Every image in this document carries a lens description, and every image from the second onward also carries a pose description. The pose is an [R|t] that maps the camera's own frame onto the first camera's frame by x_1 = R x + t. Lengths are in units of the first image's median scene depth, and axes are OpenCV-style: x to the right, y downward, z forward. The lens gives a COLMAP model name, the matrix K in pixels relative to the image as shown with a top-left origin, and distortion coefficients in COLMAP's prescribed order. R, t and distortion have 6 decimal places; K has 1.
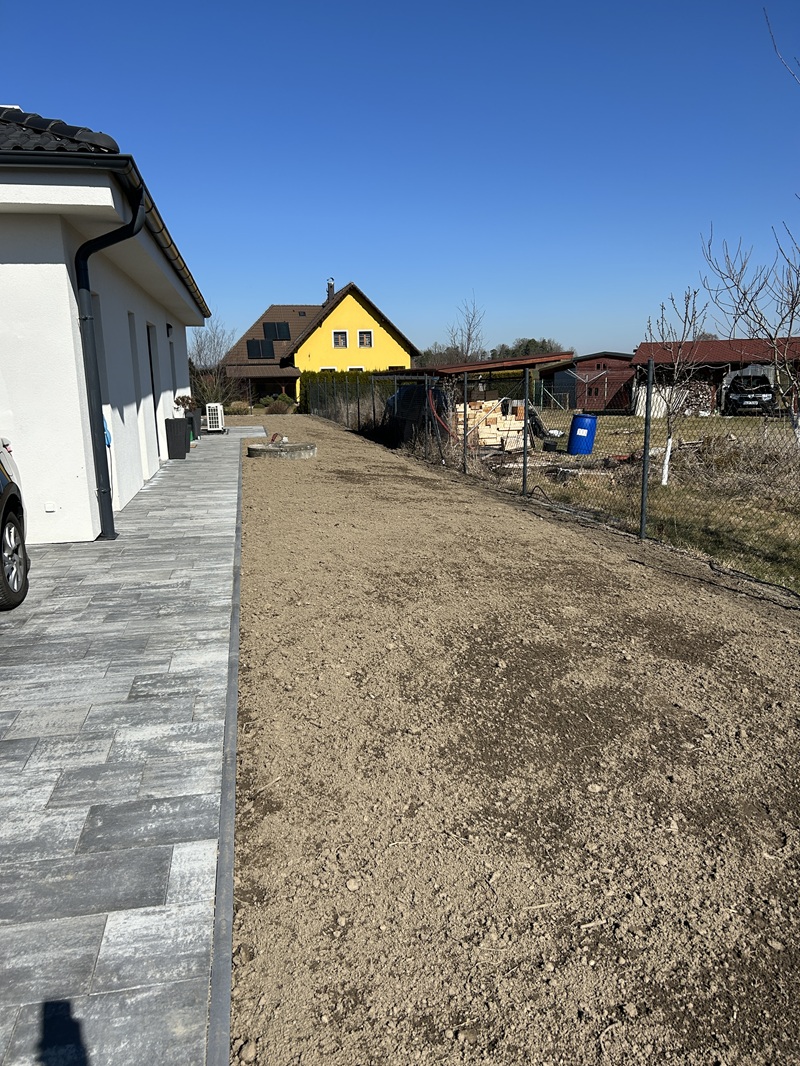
lens RADIAL K [[747.1, 0, 400.0], [0, 747.1, 533.0], [0, 0, 1]] dist [-0.007469, -0.004248]
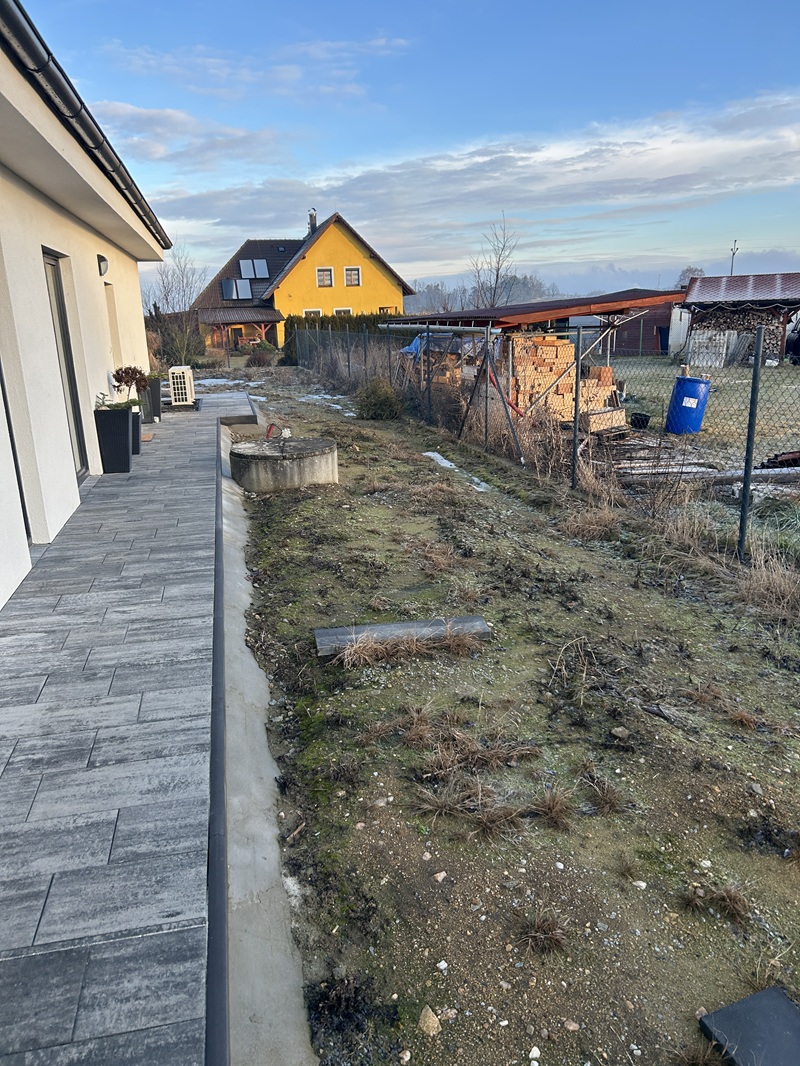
lens RADIAL K [[747.1, 0, 400.0], [0, 747.1, 533.0], [0, 0, 1]] dist [-0.007469, -0.004248]
pose [[0.999536, -0.020538, 0.022506, -0.022915], [0.018773, 0.996930, 0.076012, -0.027685], [-0.023998, -0.075555, 0.996853, 0.109861]]
